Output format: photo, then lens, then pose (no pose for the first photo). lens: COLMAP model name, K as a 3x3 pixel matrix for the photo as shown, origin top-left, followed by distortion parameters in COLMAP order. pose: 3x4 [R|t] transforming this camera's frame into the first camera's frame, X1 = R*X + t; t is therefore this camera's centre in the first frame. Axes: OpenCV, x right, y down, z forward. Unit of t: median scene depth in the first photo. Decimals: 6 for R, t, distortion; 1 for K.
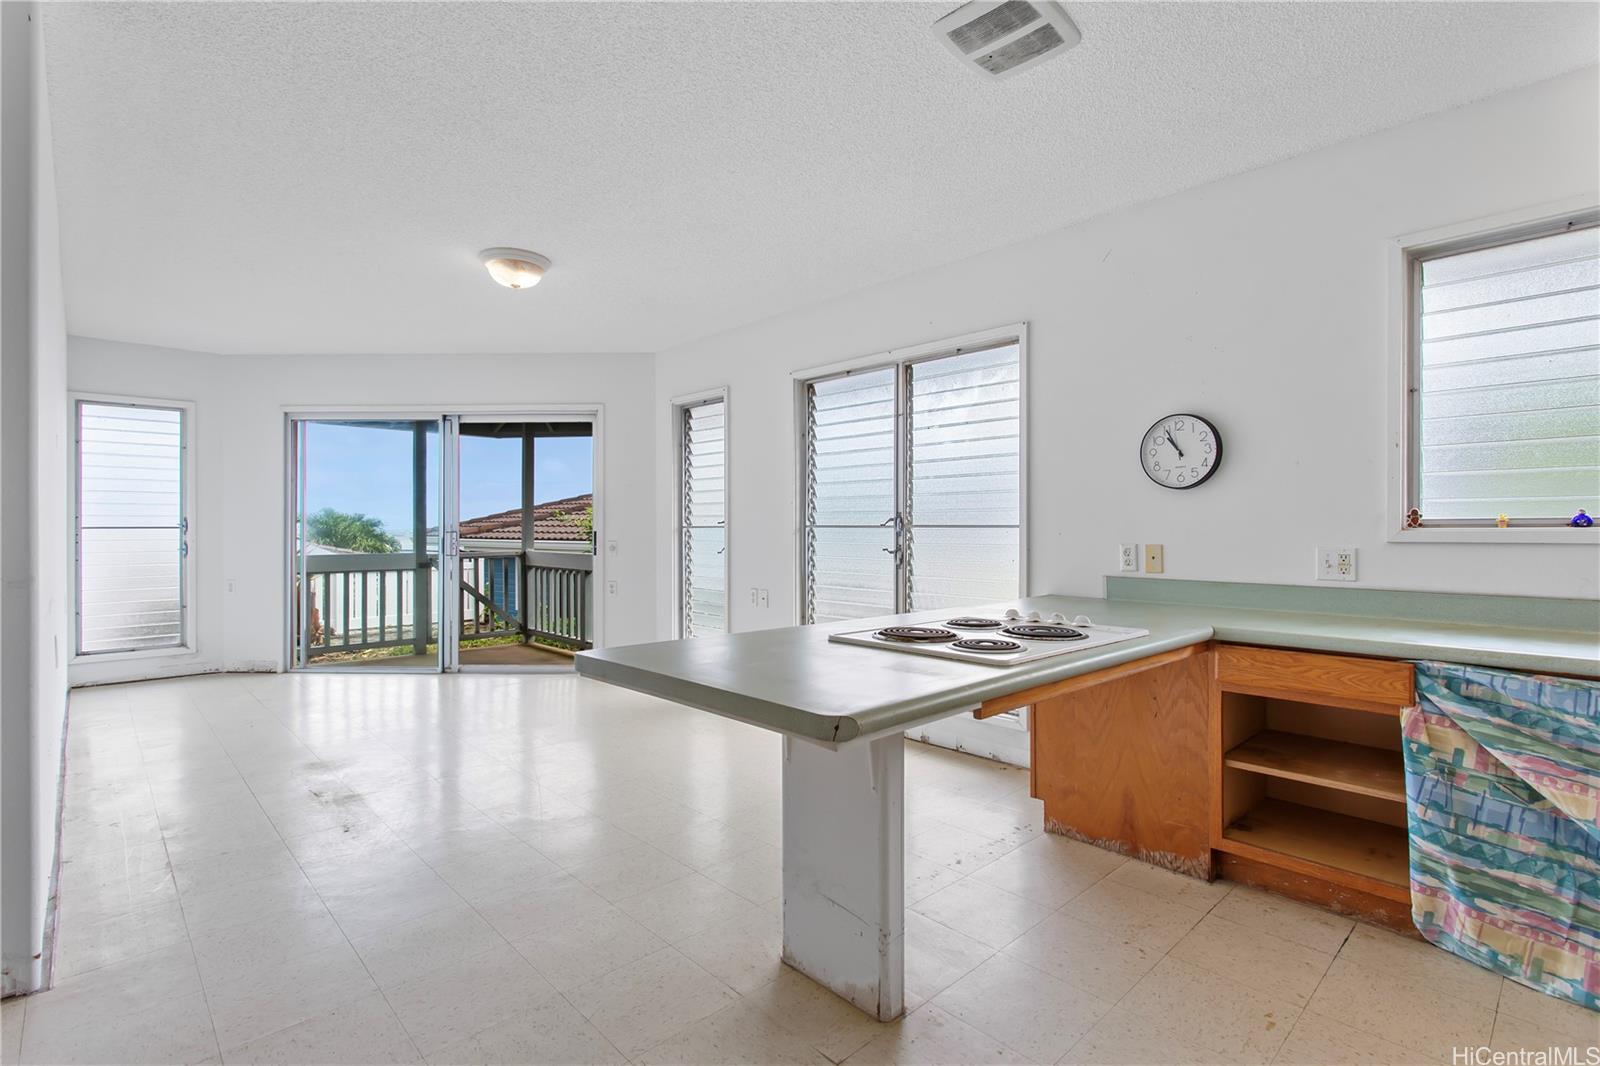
lens RADIAL K [[762.2, 0, 800.0], [0, 762.2, 533.0], [0, 0, 1]] dist [0.002017, 0.000512]
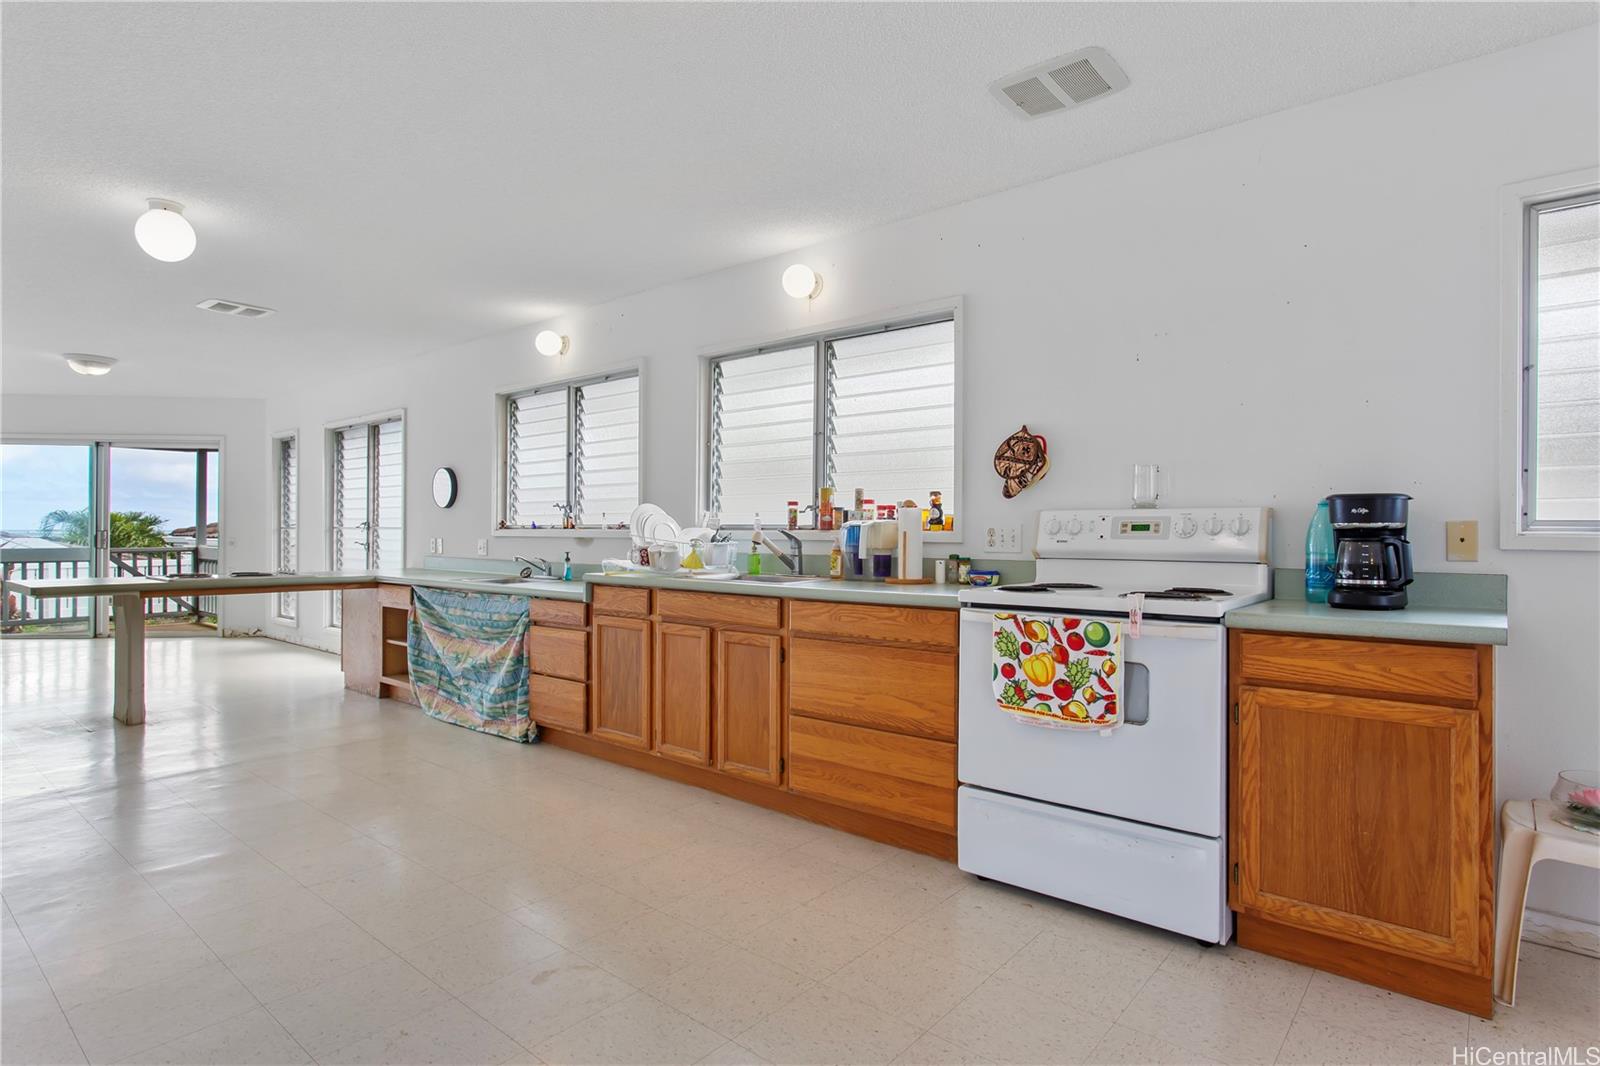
lens RADIAL K [[877.0, 0, 802.6], [0, 877.0, 554.9], [0, 0, 1]] dist [0.003900, 0.001183]
pose [[0.995818, -0.001699, 0.091344, 0.471871], [-0.000646, 0.999671, 0.025635, -0.000520], [-0.091357, -0.025587, 0.995489, -0.484441]]
